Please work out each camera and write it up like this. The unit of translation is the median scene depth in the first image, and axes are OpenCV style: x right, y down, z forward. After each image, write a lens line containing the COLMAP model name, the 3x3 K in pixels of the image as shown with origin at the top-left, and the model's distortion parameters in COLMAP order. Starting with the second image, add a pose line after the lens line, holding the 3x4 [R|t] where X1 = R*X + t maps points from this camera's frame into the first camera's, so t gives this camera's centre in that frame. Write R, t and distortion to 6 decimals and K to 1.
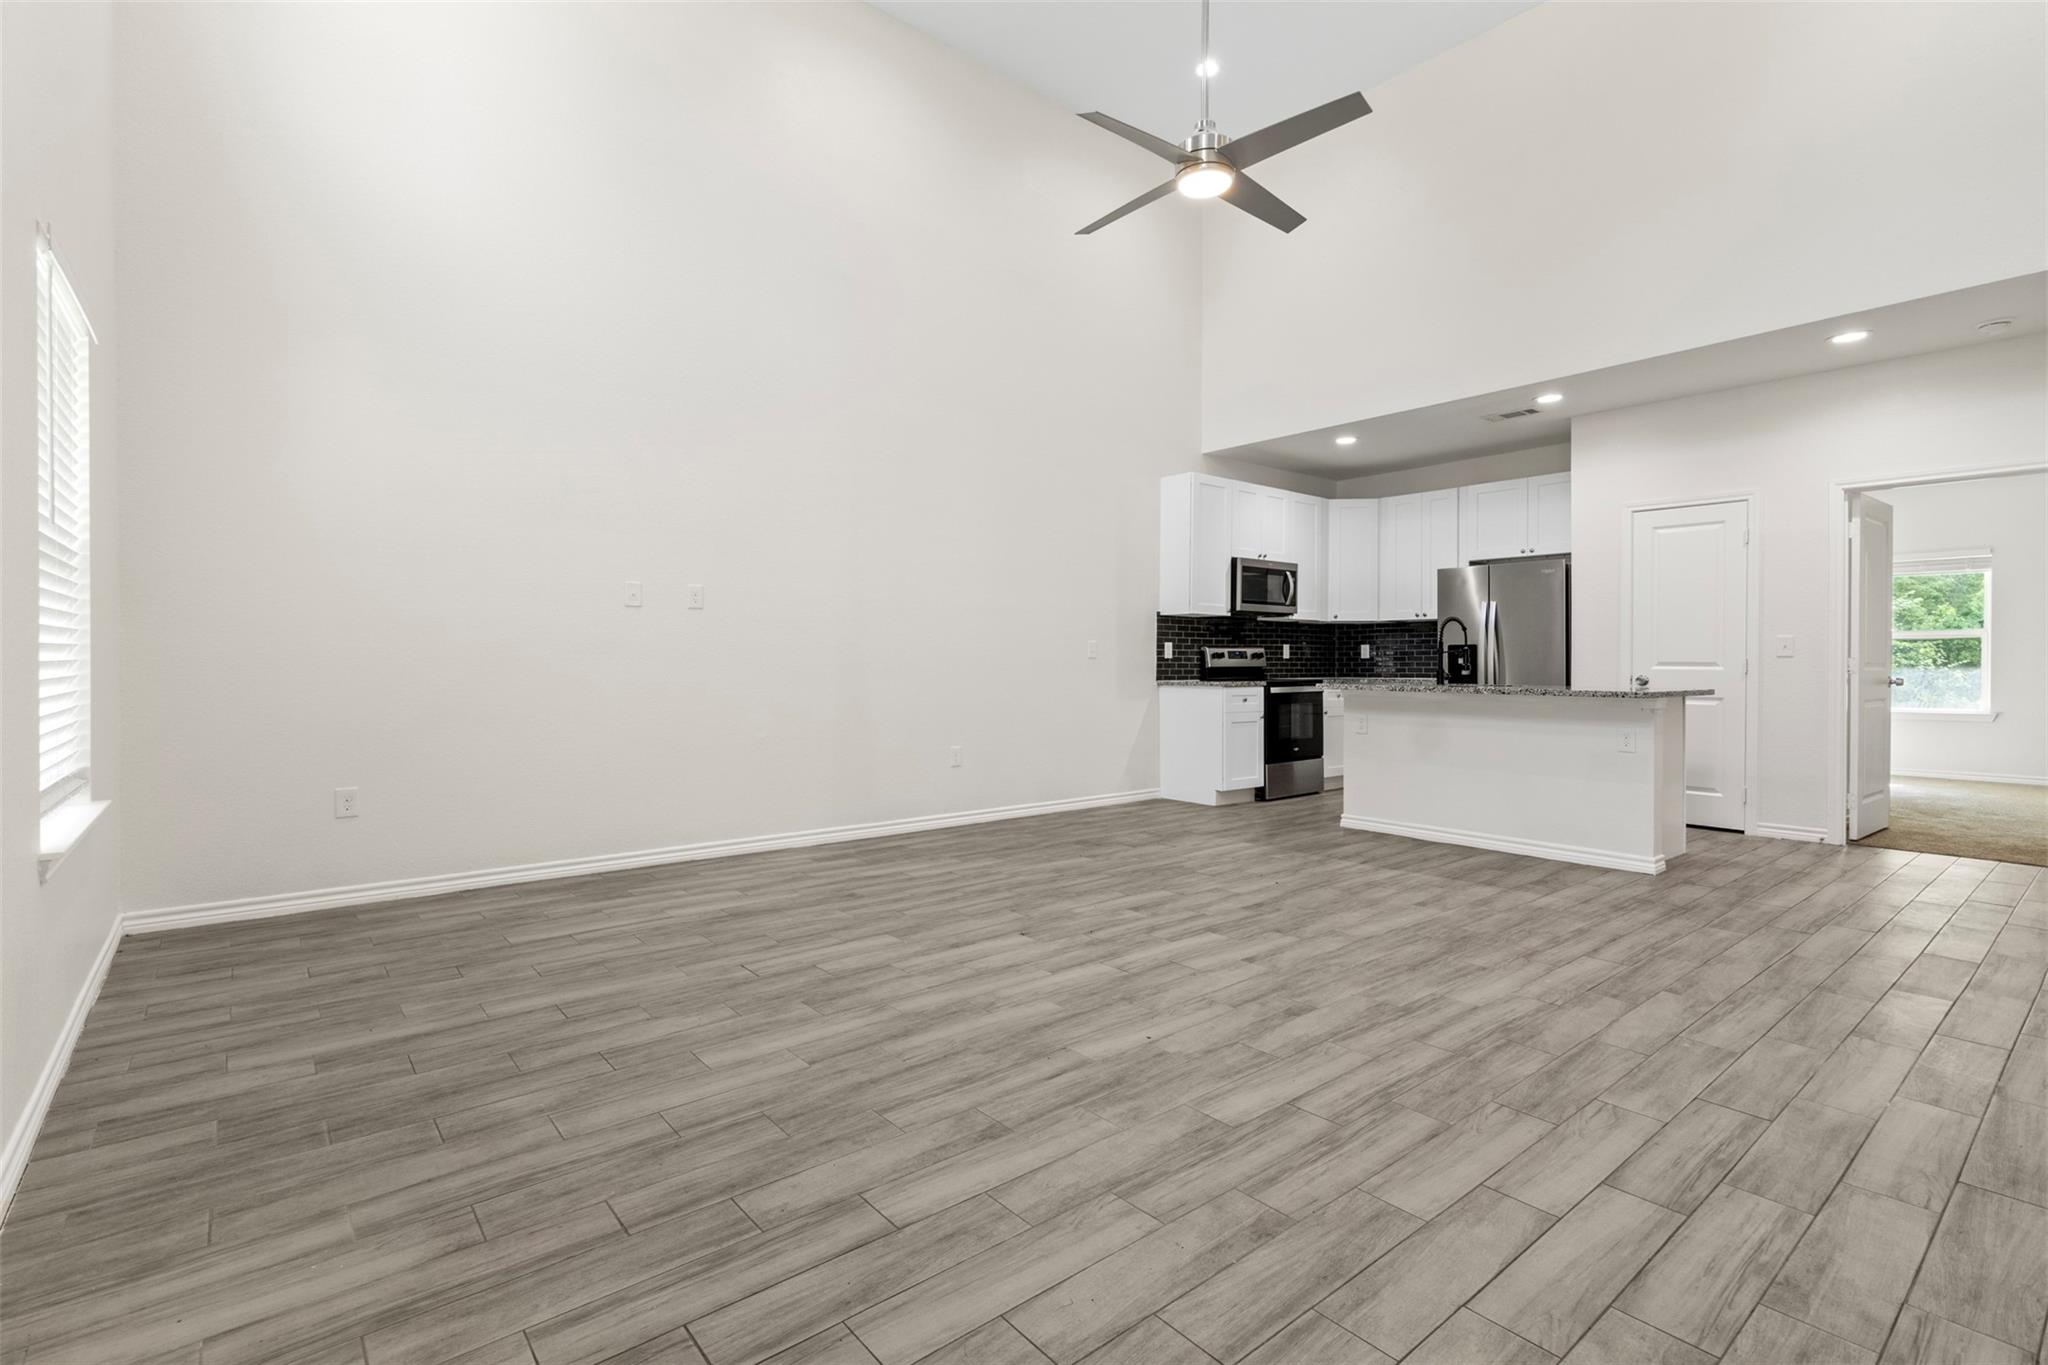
lens RADIAL K [[947.7, 0, 1013.6], [0, 947.7, 663.3], [0, 0, 1]] dist [0.002805, 0.000062]
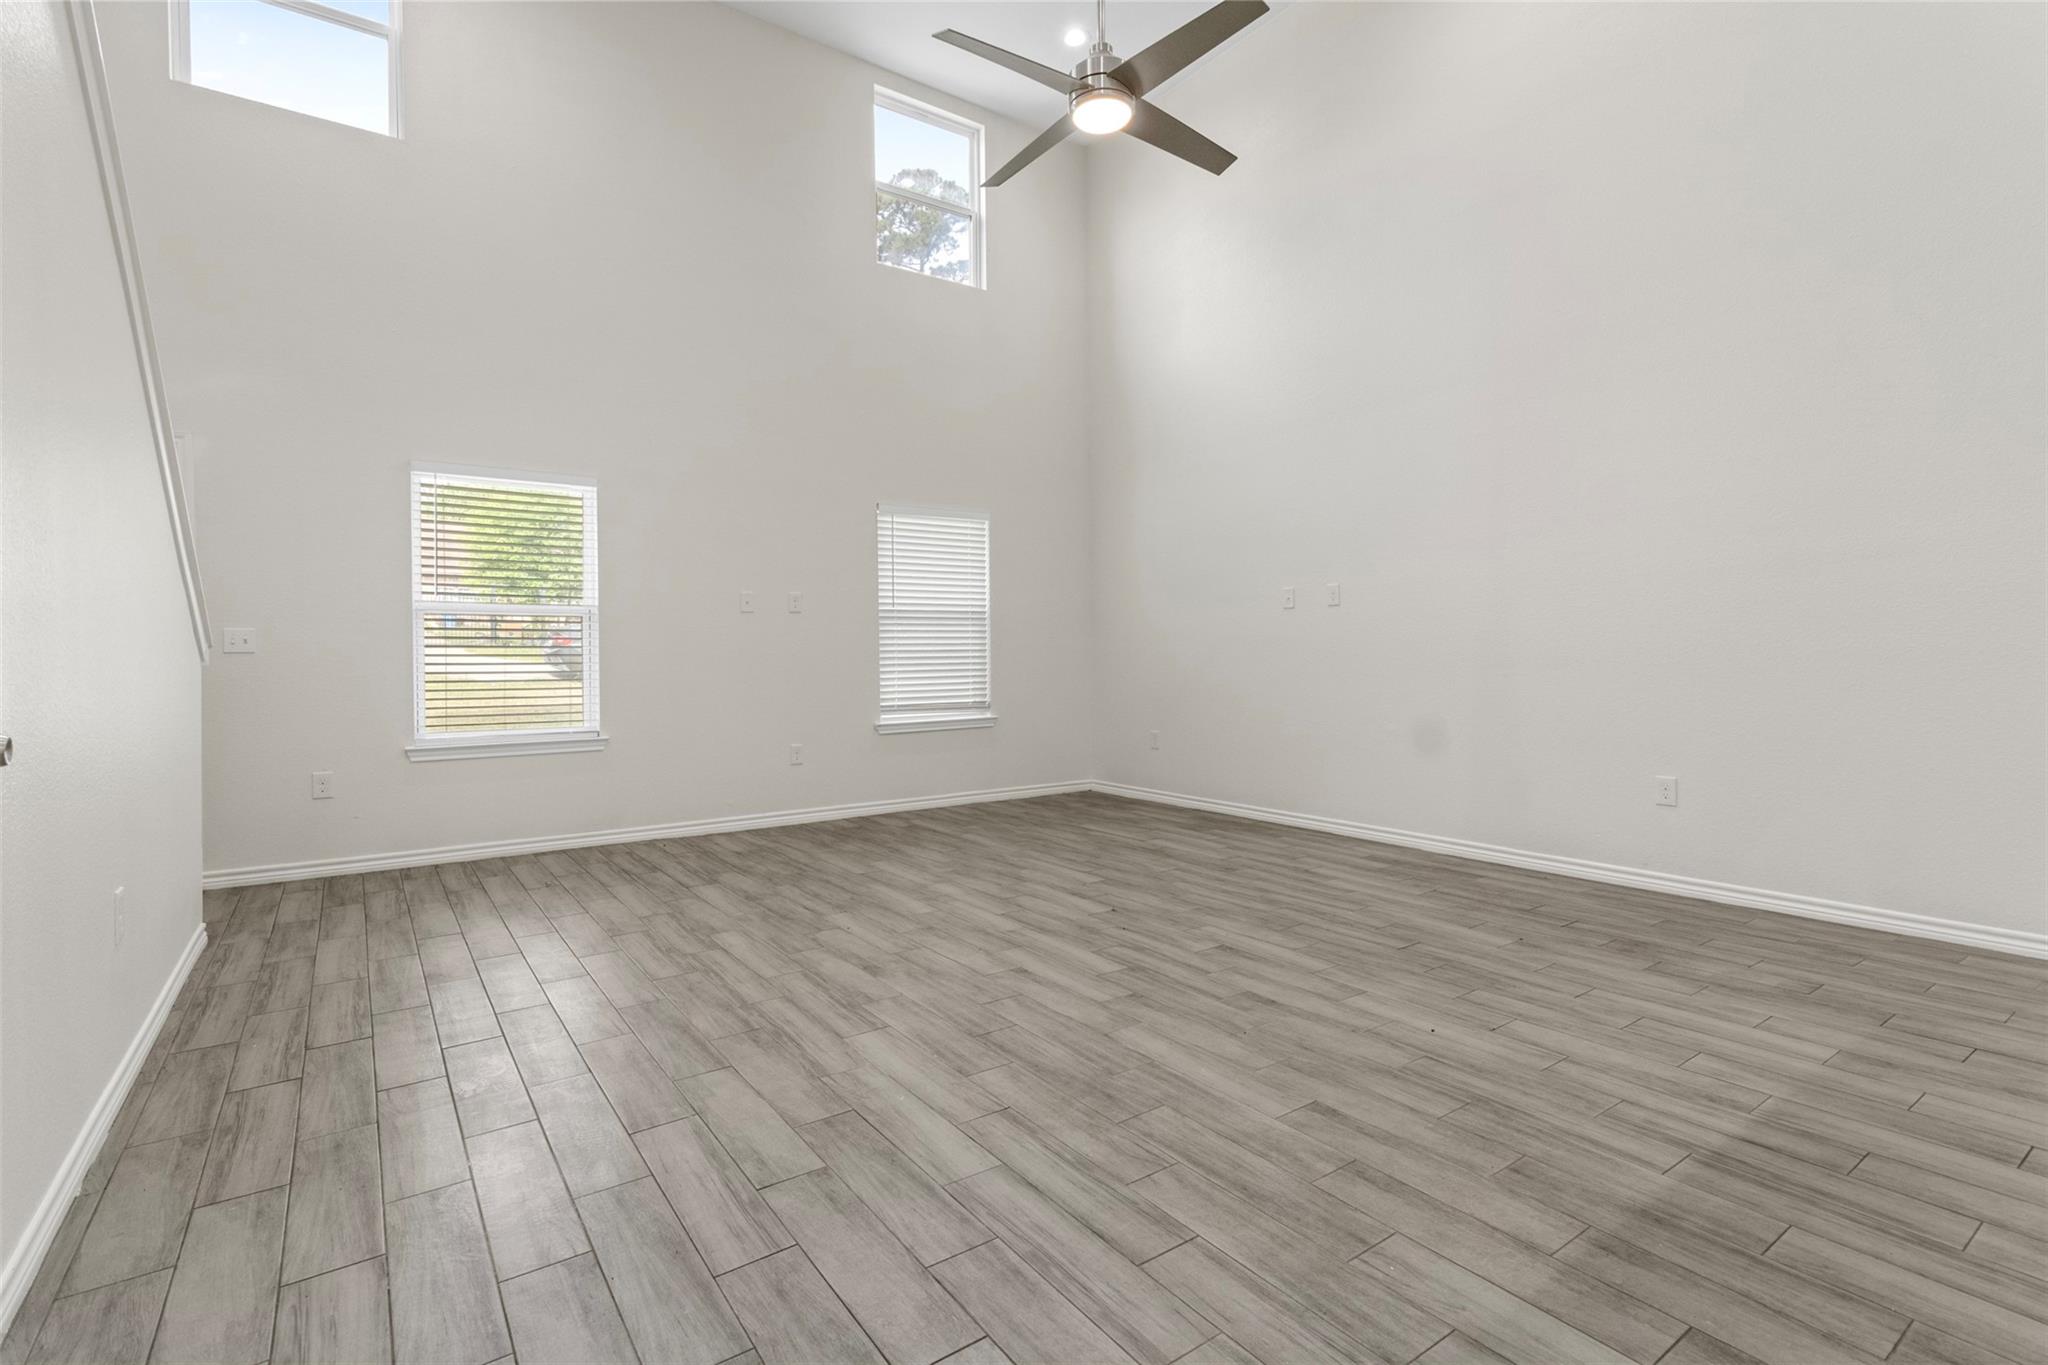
lens RADIAL K [[947.7, 0, 1013.6], [0, 947.7, 663.3], [0, 0, 1]] dist [0.002805, 0.000062]
pose [[-0.073534, 0.006714, -0.997270, 0.720707], [0.005012, 0.999967, 0.006363, 0.000091], [0.997280, -0.004531, -0.073565, 0.644403]]
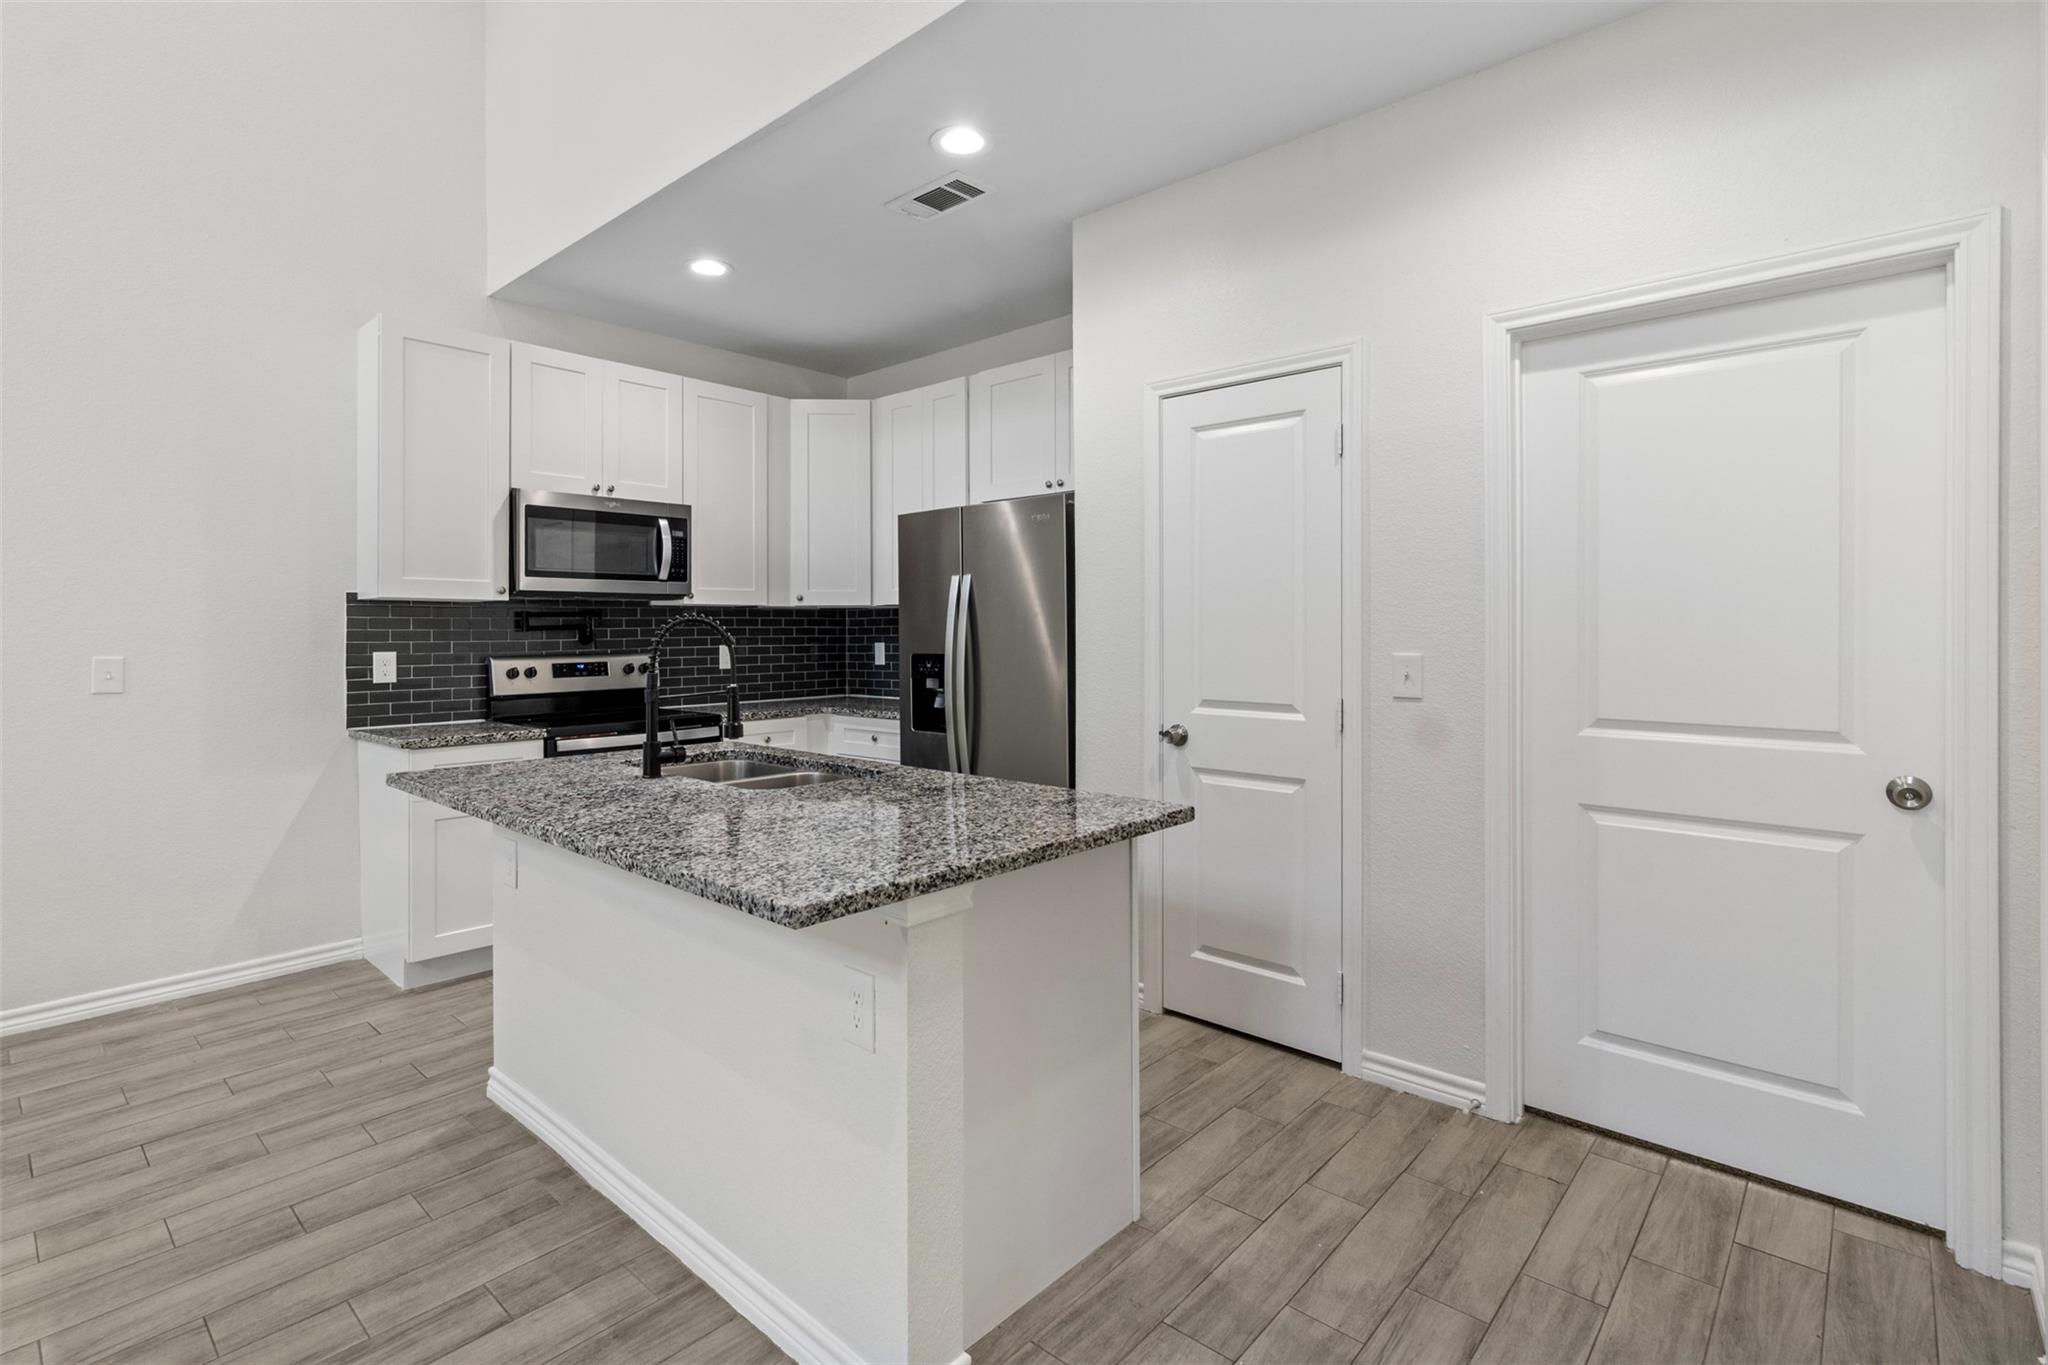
lens RADIAL K [[962.1, 0, 1006.3], [0, 962.1, 629.5], [0, 0, 1]] dist [0.001490, 0.000712]
pose [[0.989103, -0.006236, 0.147093, 0.560822], [0.006552, 0.999977, -0.001669, -0.041709], [-0.147079, 0.002614, 0.989121, 0.576310]]
